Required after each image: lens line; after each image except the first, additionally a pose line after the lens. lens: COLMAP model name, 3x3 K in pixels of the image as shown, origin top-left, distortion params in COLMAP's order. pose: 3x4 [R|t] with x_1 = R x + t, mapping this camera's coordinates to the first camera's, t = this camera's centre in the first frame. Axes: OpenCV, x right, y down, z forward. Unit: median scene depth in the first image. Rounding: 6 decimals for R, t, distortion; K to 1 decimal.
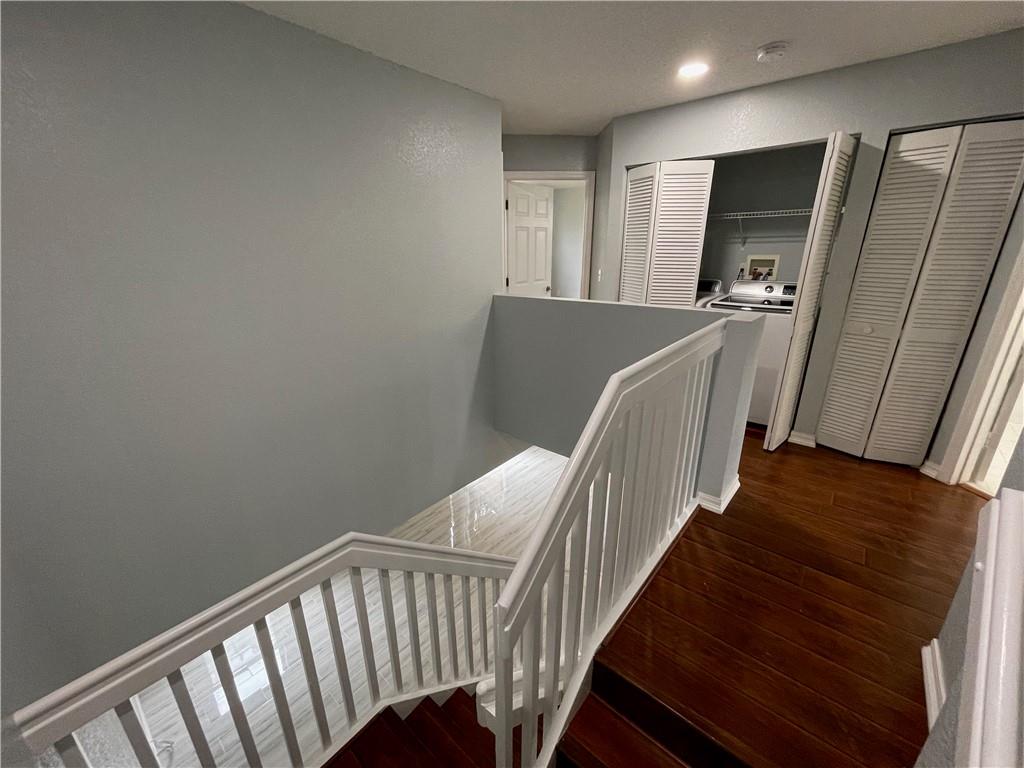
lens RADIAL K [[412.6, 0, 514.1], [0, 412.6, 384.1], [0, 0, 1]] dist [-0.003448, 0.000551]
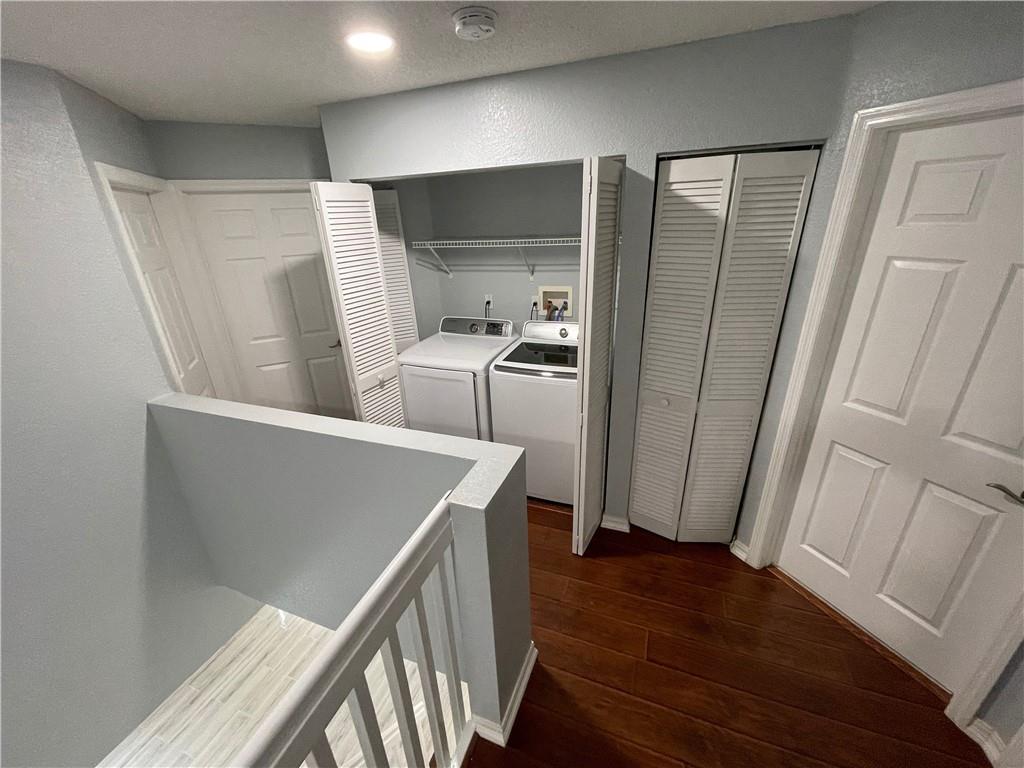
lens RADIAL K [[412.6, 0, 514.7], [0, 412.6, 384.8], [0, 0, 1]] dist [-0.003448, 0.000551]
pose [[0.941337, -0.153993, 0.300283, 0.352279], [0.136125, 0.987482, 0.079677, -0.273368], [-0.308794, -0.034127, 0.950517, 0.328312]]
